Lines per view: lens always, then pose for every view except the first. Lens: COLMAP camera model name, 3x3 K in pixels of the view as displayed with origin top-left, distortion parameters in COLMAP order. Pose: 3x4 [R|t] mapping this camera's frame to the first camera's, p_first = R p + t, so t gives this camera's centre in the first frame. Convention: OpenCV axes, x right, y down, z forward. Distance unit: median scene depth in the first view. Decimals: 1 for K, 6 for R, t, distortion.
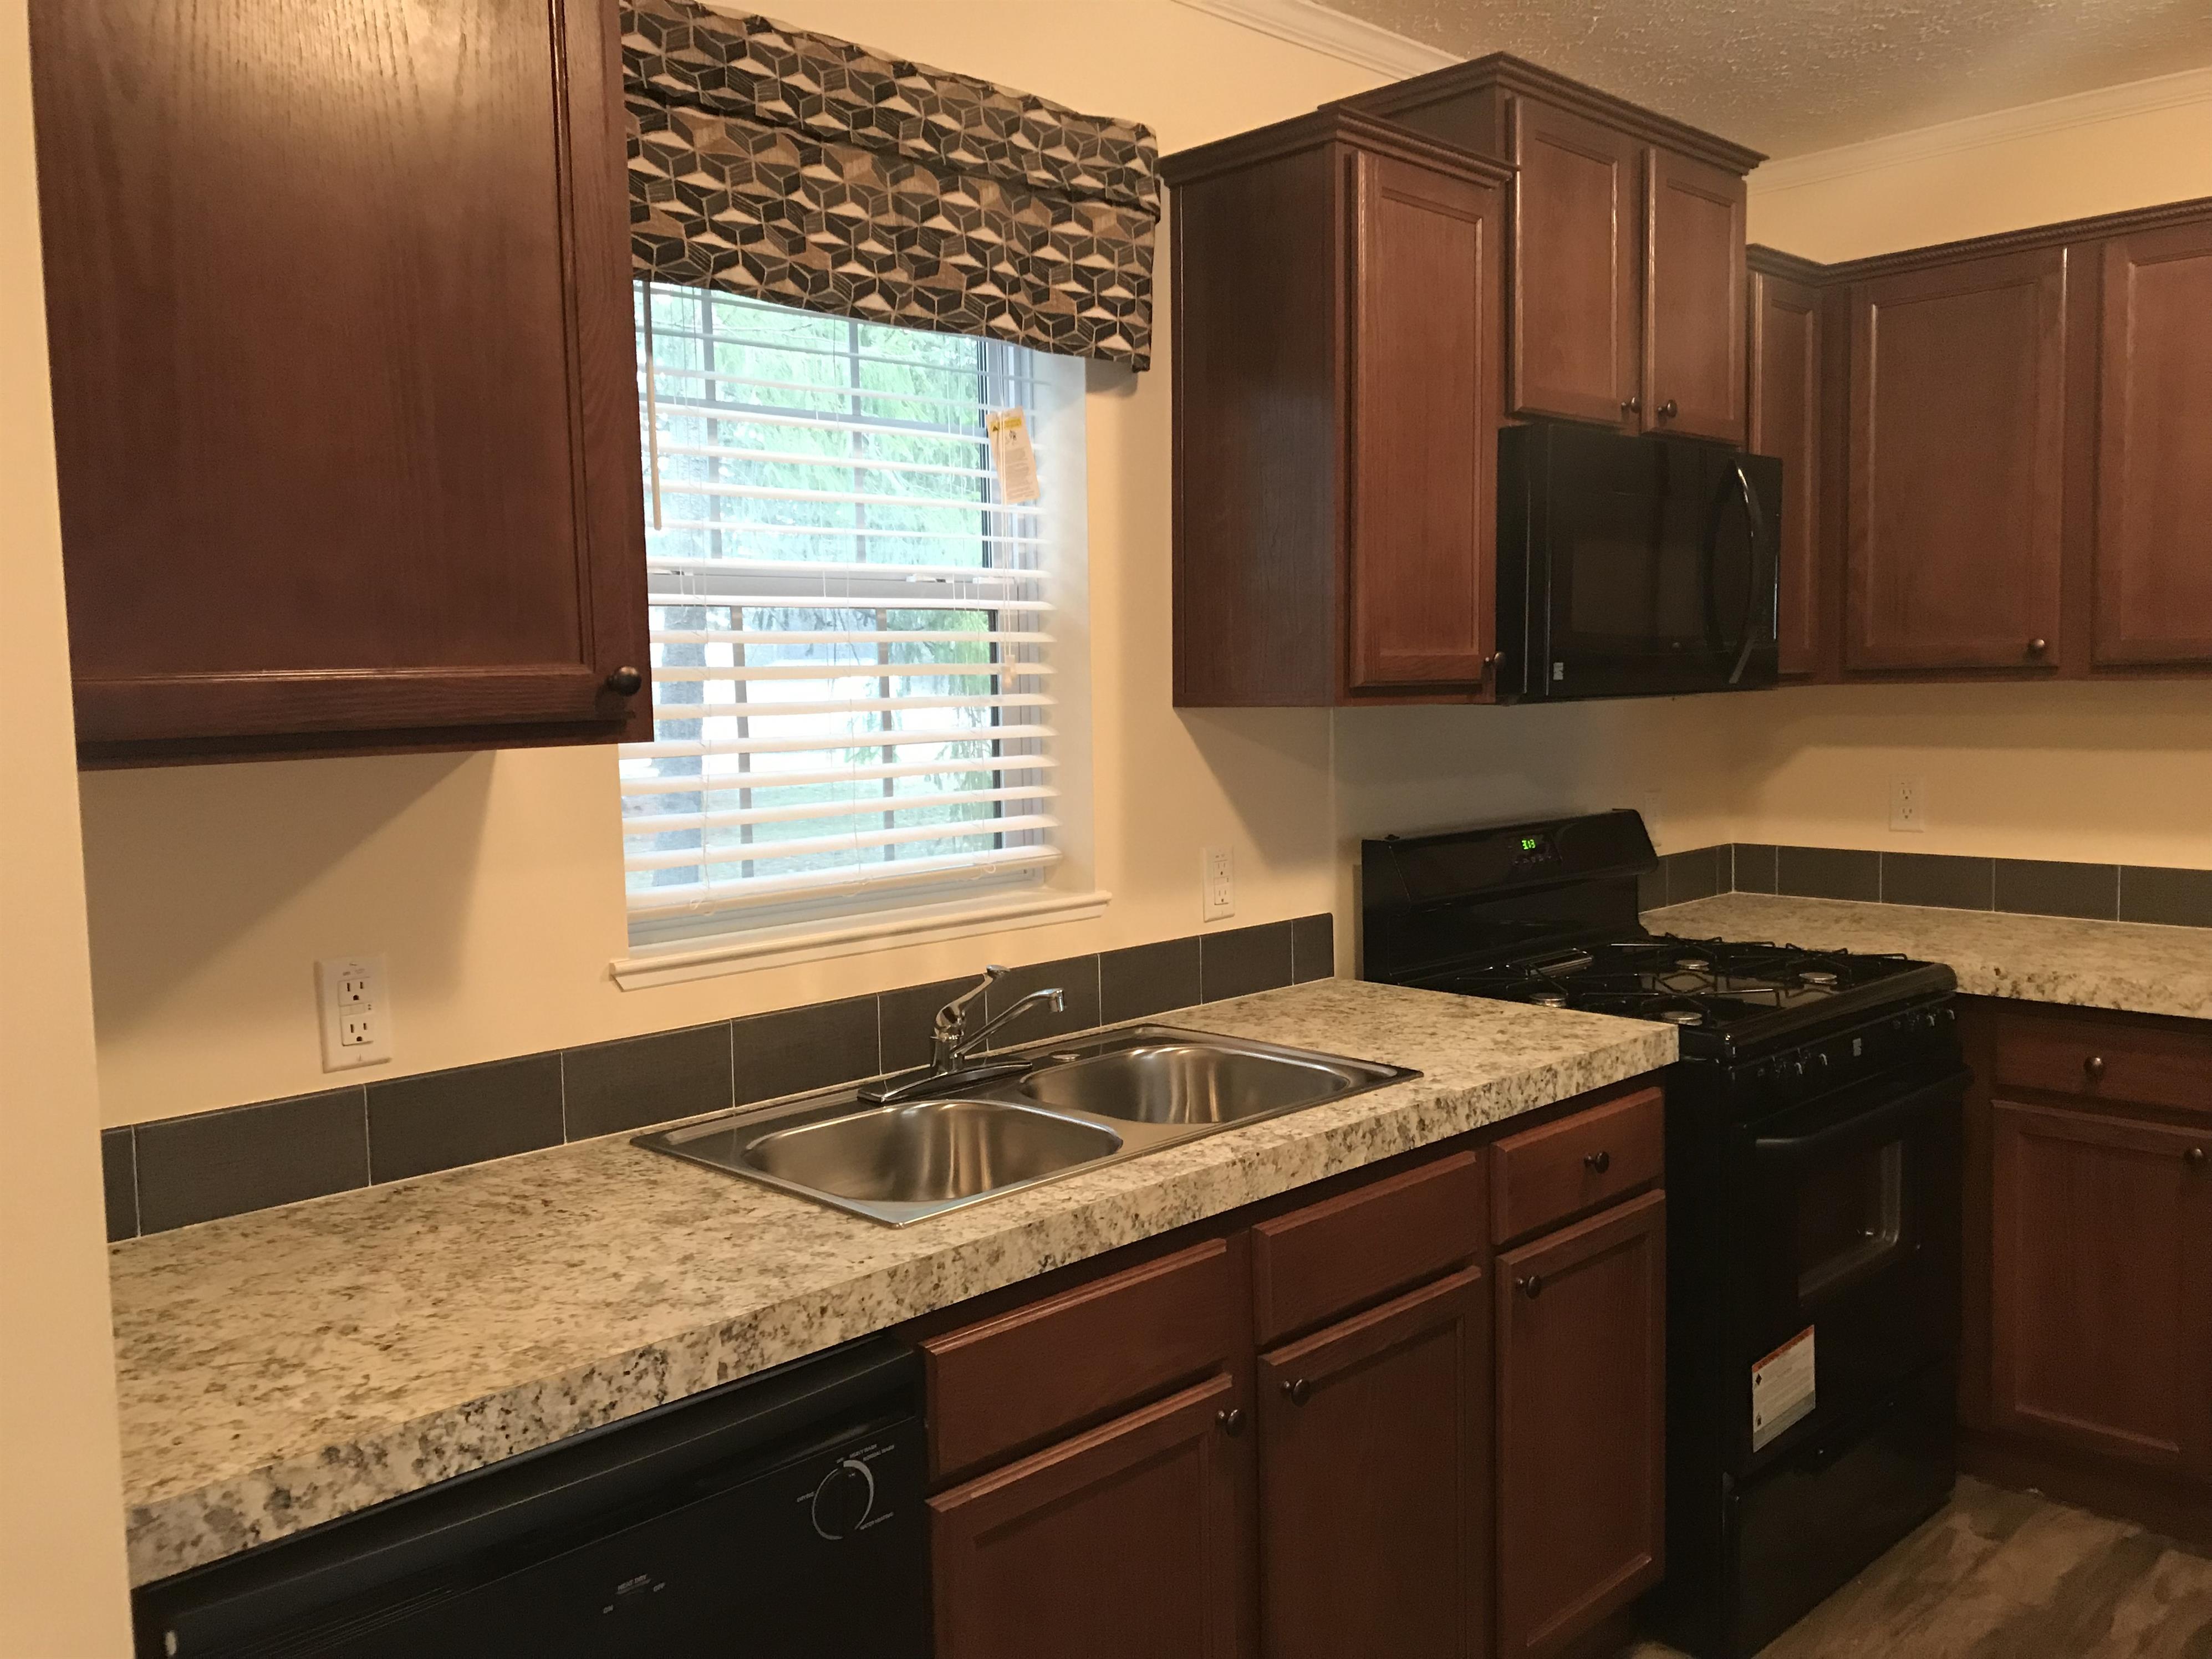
lens RADIAL K [[1782.9, 0, 1101.8], [0, 1782.9, 798.9], [0, 0, 1]] dist [0.170545, -0.427493]
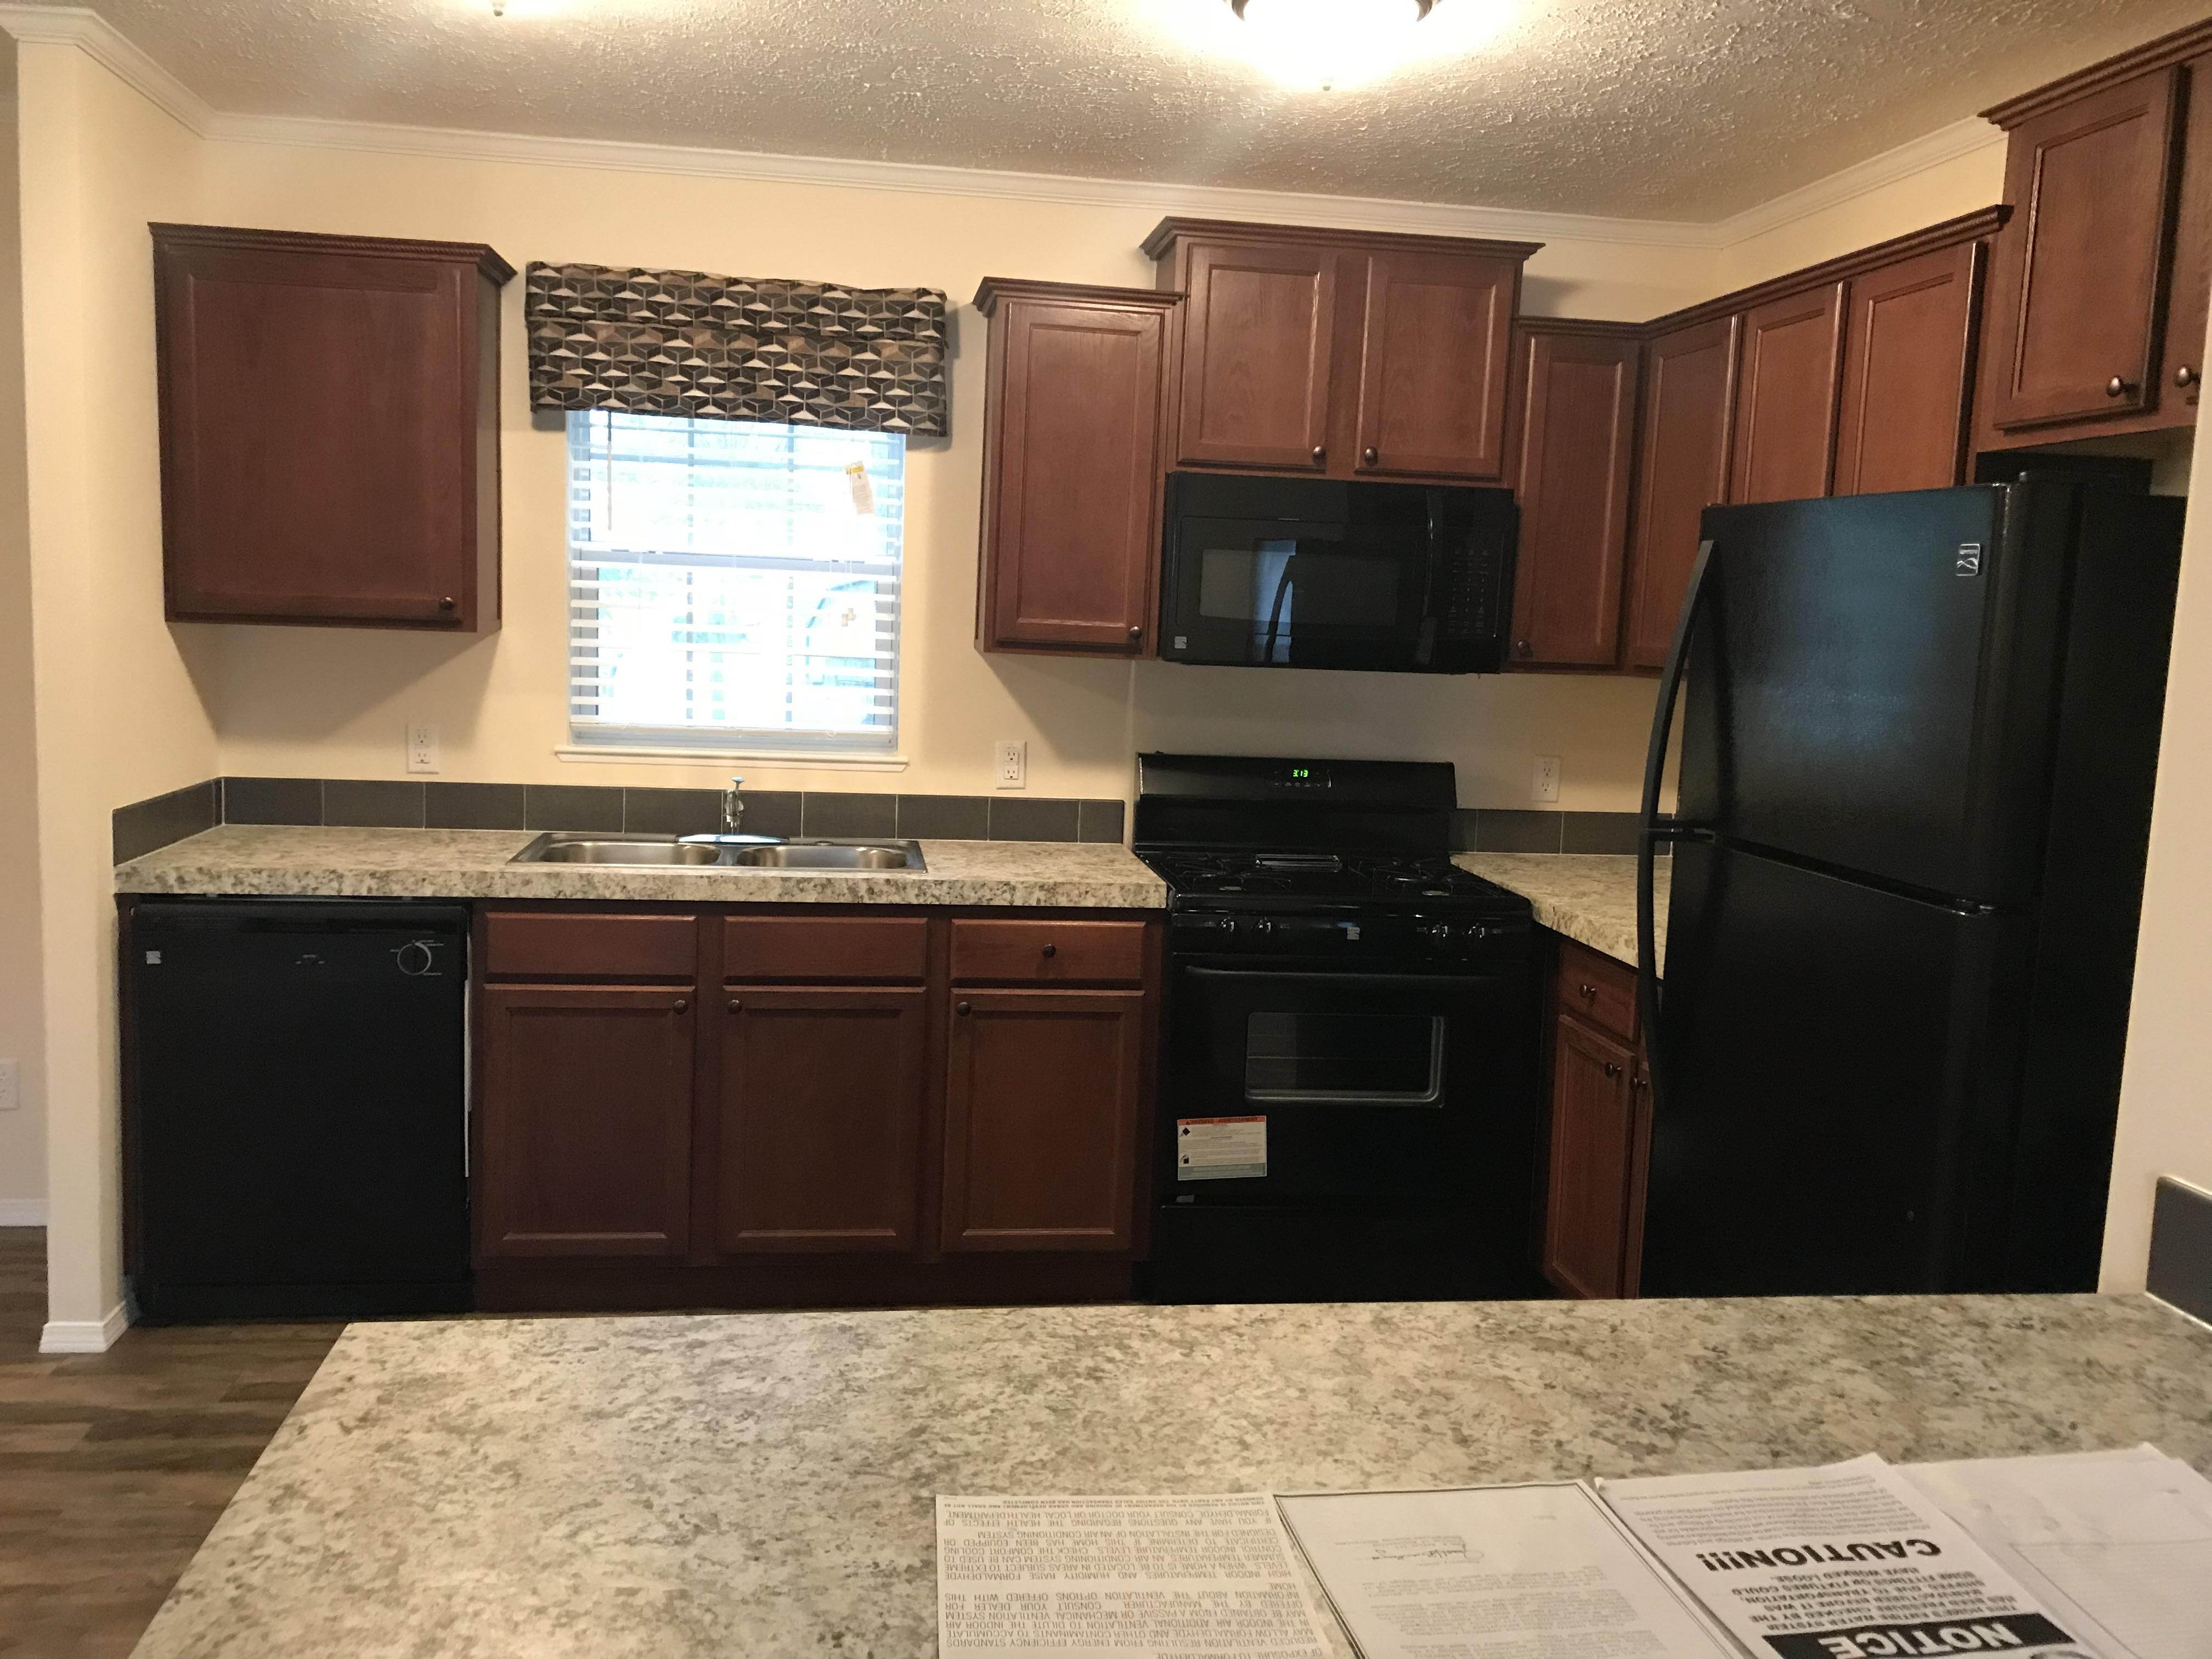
lens RADIAL K [[1783.1, 0, 1101.8], [0, 1783.1, 798.9], [0, 0, 1]] dist [0.170545, -0.427493]
pose [[0.801954, 0.115522, -0.586110, 1.313645], [-0.100388, 0.993232, 0.058408, -0.027996], [0.588890, 0.011998, 0.808124, -0.248773]]
